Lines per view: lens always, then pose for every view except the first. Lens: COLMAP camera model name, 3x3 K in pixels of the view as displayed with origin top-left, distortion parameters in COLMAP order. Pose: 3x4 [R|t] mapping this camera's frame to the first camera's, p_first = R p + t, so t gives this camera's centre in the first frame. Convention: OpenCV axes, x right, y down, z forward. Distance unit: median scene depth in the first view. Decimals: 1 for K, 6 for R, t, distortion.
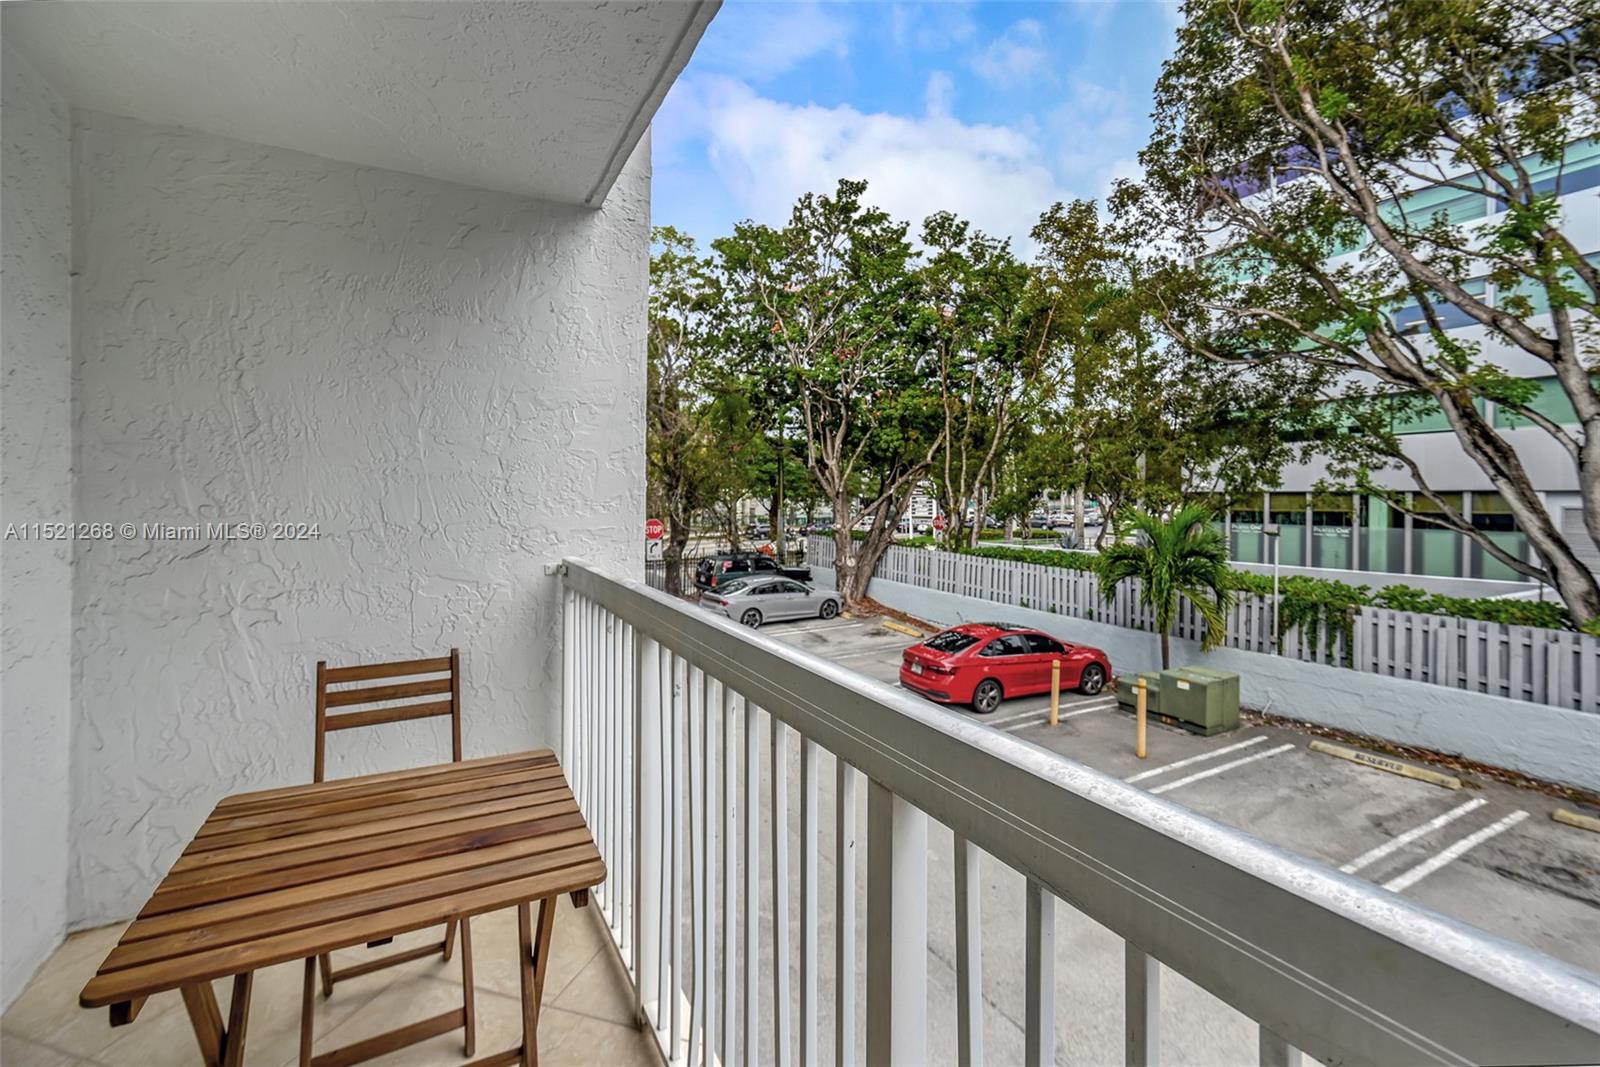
lens RADIAL K [[697.2, 0, 803.9], [0, 697.2, 508.9], [0, 0, 1]] dist [0.000302, -0.000019]
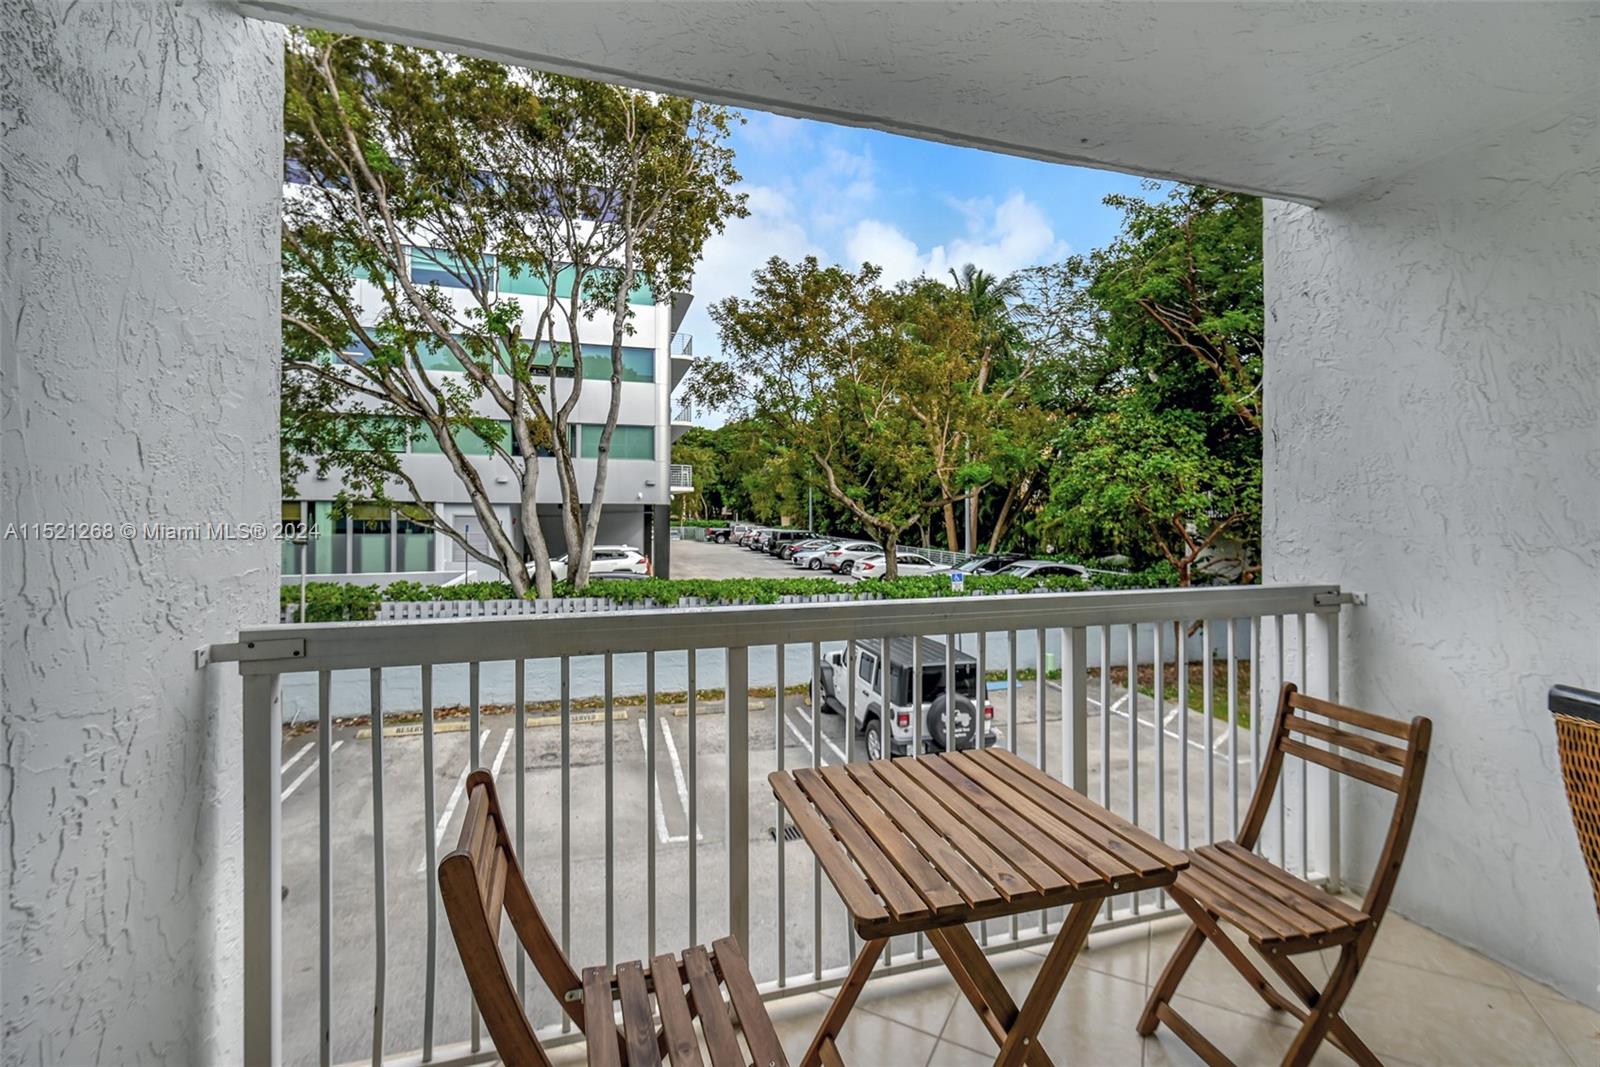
lens RADIAL K [[688.2, 0, 798.3], [0, 688.2, 515.1], [0, 0, 1]] dist [0.000007, 0.000025]
pose [[0.208644, -0.005860, 0.977974, -0.189390], [0.007065, 0.999965, 0.004485, -0.004699], [-0.977966, 0.005974, 0.208678, 0.109071]]
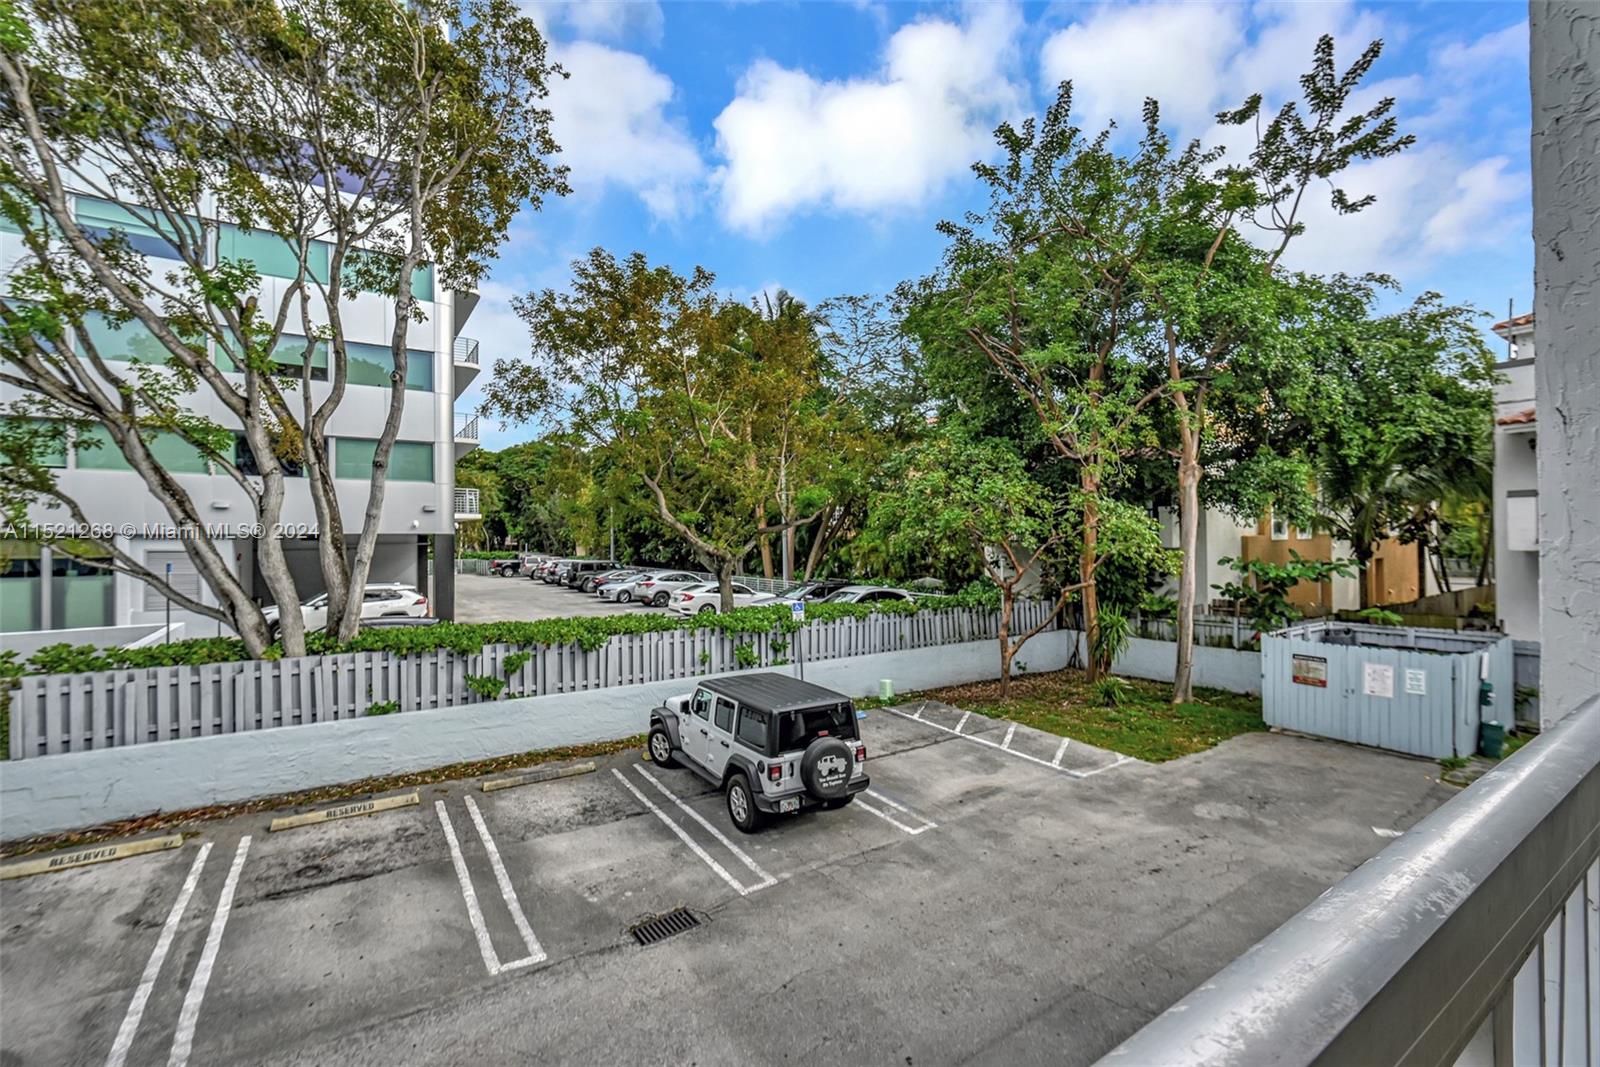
lens RADIAL K [[696.3, 0, 798.5], [0, 696.3, 534.5], [0, 0, 1]] dist [-0.000035, 0.000448]
pose [[-0.081251, 0.004980, 0.996681, -0.081438], [0.020176, 0.999791, -0.003350, -0.004271], [-0.996489, 0.019837, -0.081335, 0.204712]]
